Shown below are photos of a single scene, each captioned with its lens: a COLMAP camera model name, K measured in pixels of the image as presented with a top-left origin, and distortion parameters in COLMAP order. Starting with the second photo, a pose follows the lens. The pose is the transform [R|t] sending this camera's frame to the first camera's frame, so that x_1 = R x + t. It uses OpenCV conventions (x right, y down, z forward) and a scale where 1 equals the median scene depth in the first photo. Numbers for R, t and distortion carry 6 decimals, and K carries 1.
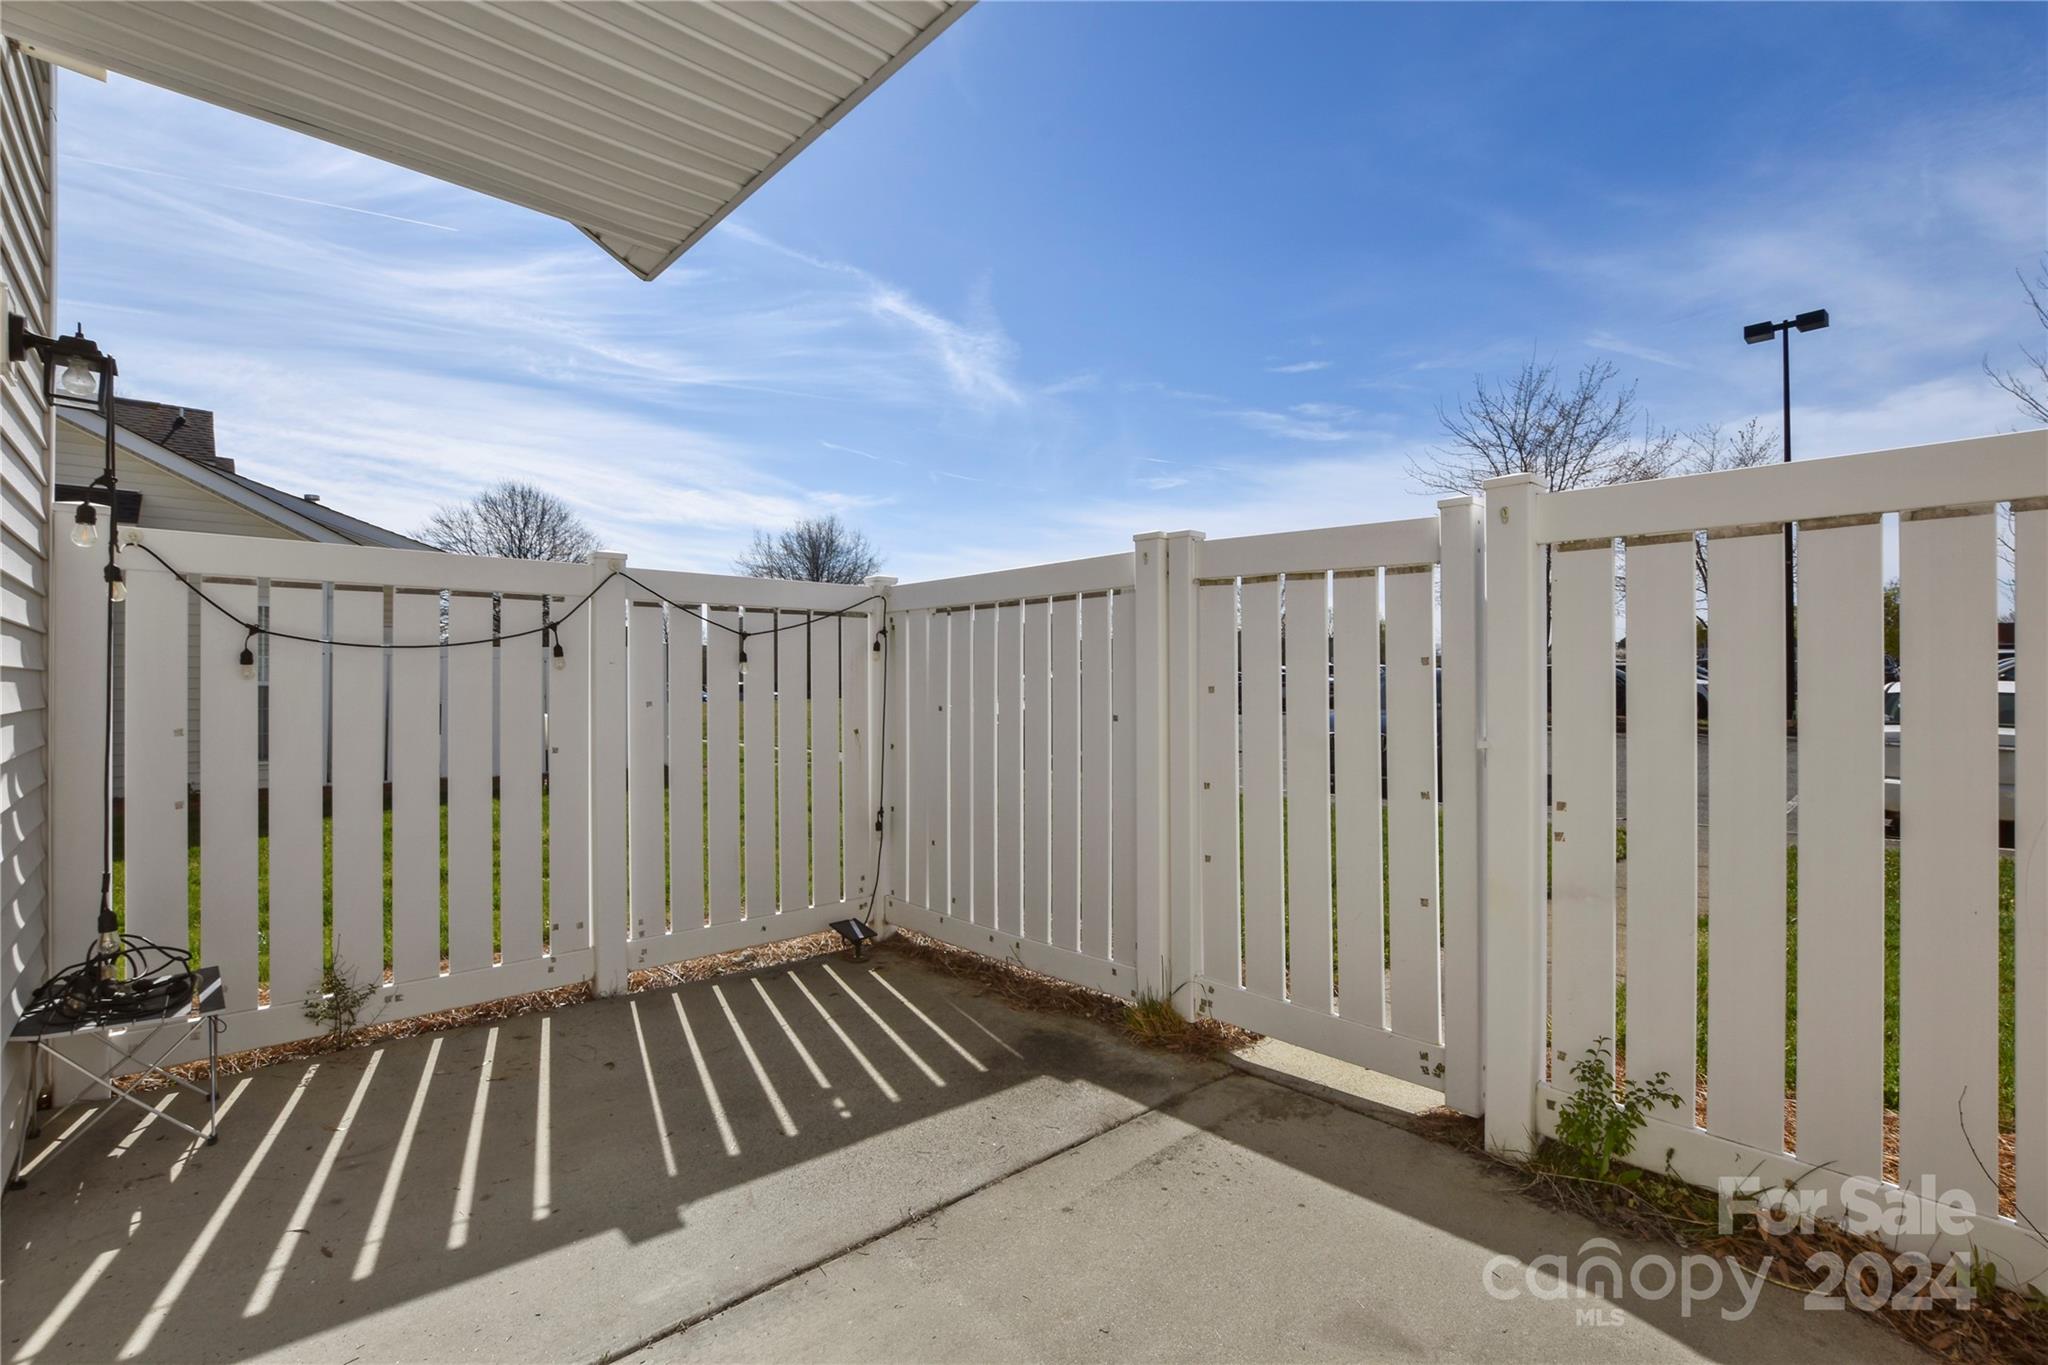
lens RADIAL K [[925.8, 0, 1024.0], [0, 925.8, 682.5], [0, 0, 1]] dist [-0.020410, 0.000721]
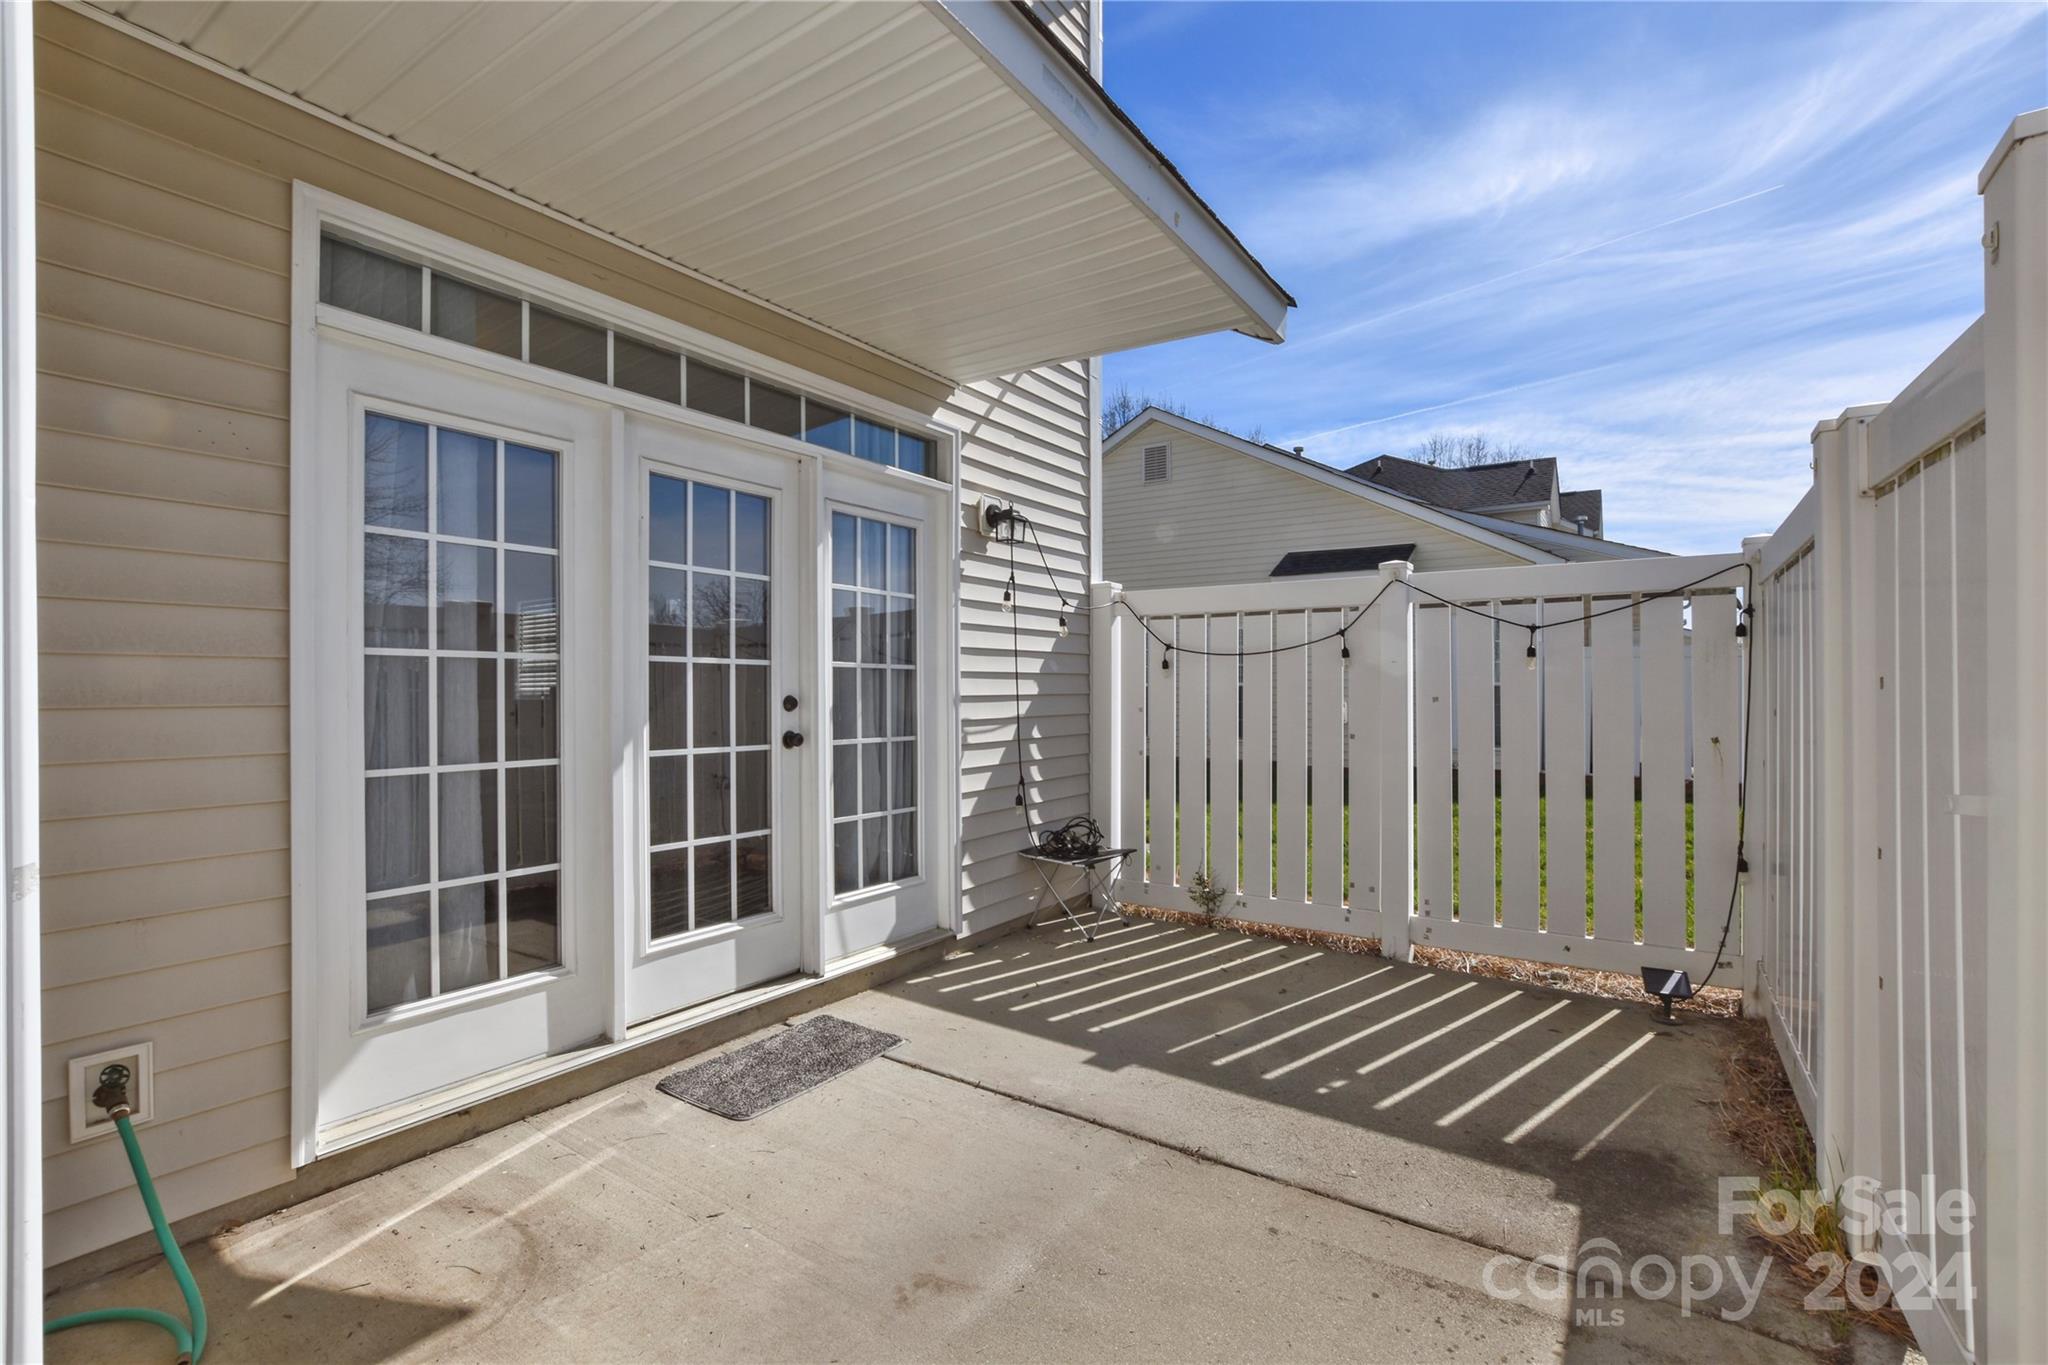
lens RADIAL K [[903.5, 0, 1024.0], [0, 903.5, 682.5], [0, 0, 1]] dist [-0.004266, -0.000381]
pose [[0.236750, -0.000771, -0.971570, 0.610608], [0.003311, 0.999995, 0.000013, 0.003181], [0.971565, -0.003220, 0.236751, 0.361686]]
